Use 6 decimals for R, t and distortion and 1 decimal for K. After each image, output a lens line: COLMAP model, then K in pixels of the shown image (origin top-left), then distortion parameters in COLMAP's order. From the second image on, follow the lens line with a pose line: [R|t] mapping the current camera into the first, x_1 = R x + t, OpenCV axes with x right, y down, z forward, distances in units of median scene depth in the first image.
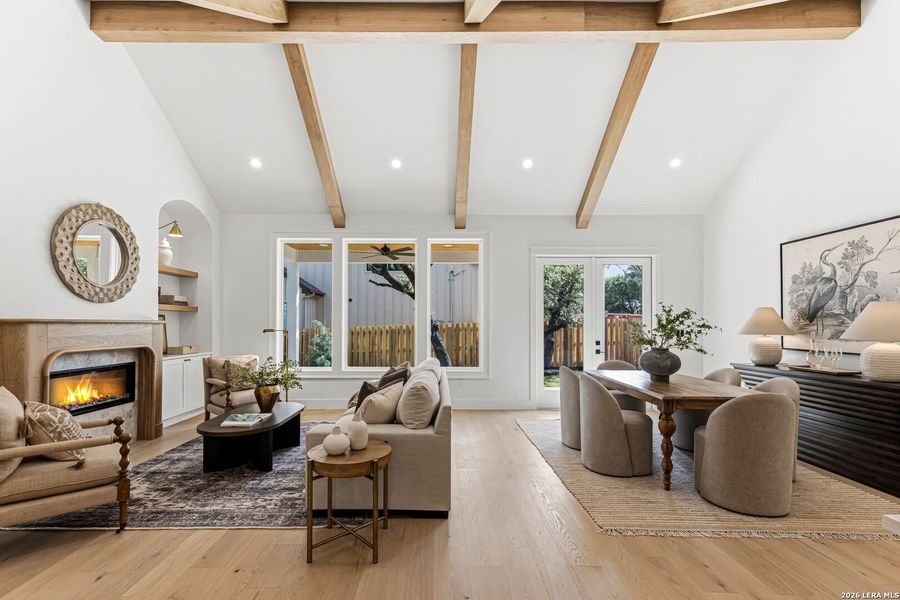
lens RADIAL K [[400.4, 0, 438.5], [0, 400.4, 322.5], [0, 0, 1]] dist [0.016741, -0.002837]
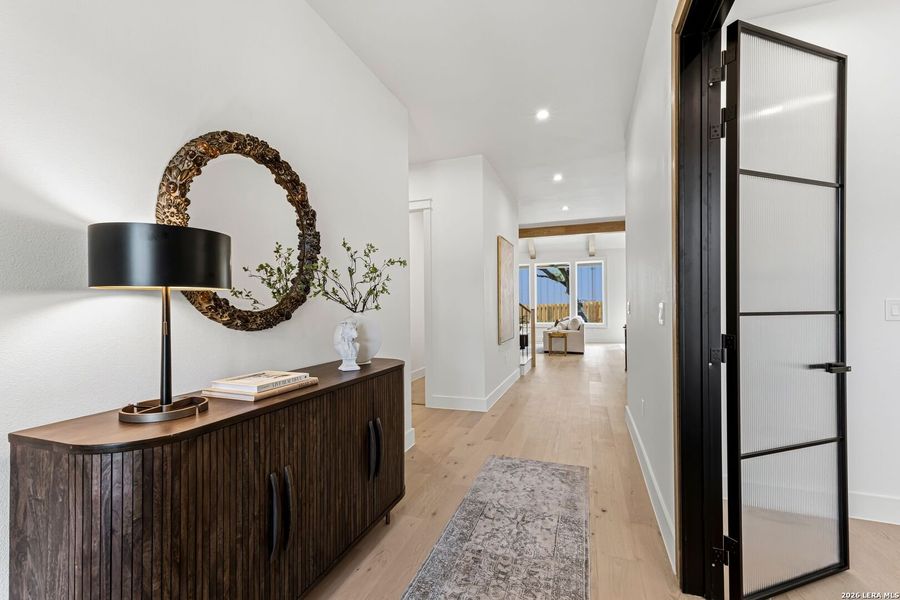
lens RADIAL K [[401.2, 0, 430.0], [0, 401.2, 305.4], [0, 0, 1]] dist [0.013500, 0.000693]
pose [[0.932683, -0.009929, -0.360562, 0.028455], [0.012339, 0.999914, 0.004381, 0.003951], [0.360487, -0.008535, 0.932725, -1.929724]]
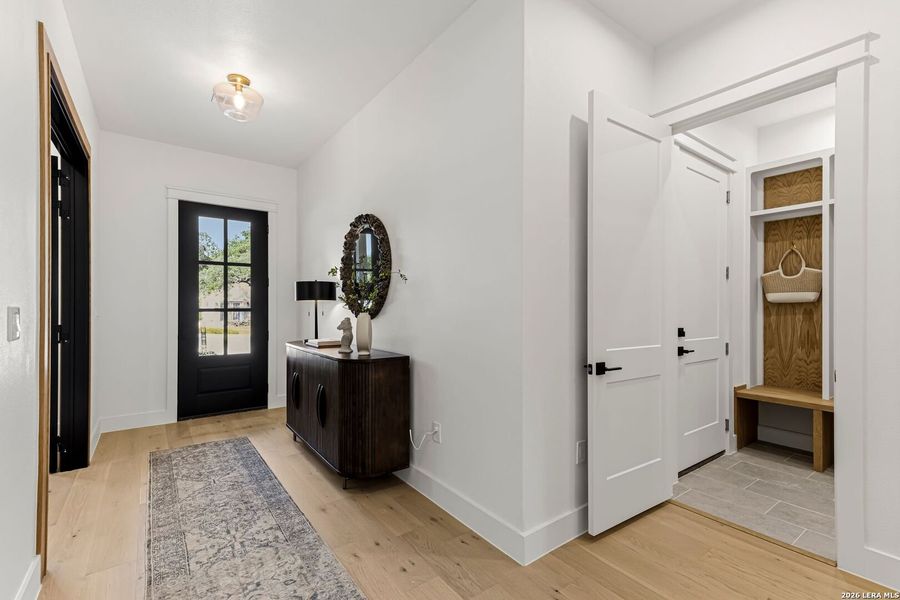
lens RADIAL K [[400.4, 0, 445.4], [0, 400.4, 305.3], [0, 0, 1]] dist [0.016741, -0.002837]
pose [[-0.803779, -0.010297, -0.594839, 0.032225], [-0.007186, 0.999945, -0.007601, 0.011439], [0.594884, -0.001835, -0.803809, -0.790811]]
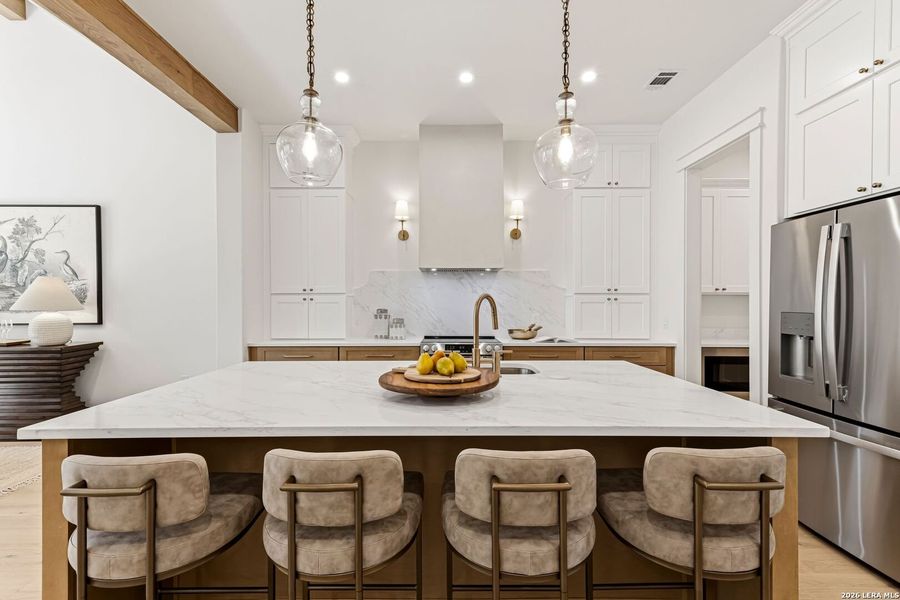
lens RADIAL K [[401.2, 0, 445.8], [0, 401.2, 300.0], [0, 0, 1]] dist [0.013500, 0.000693]
pose [[-0.008787, -0.002788, 0.999958, -0.056867], [-0.002770, 0.999992, 0.002763, 0.006908], [-0.999958, -0.002746, -0.008795, -0.095500]]
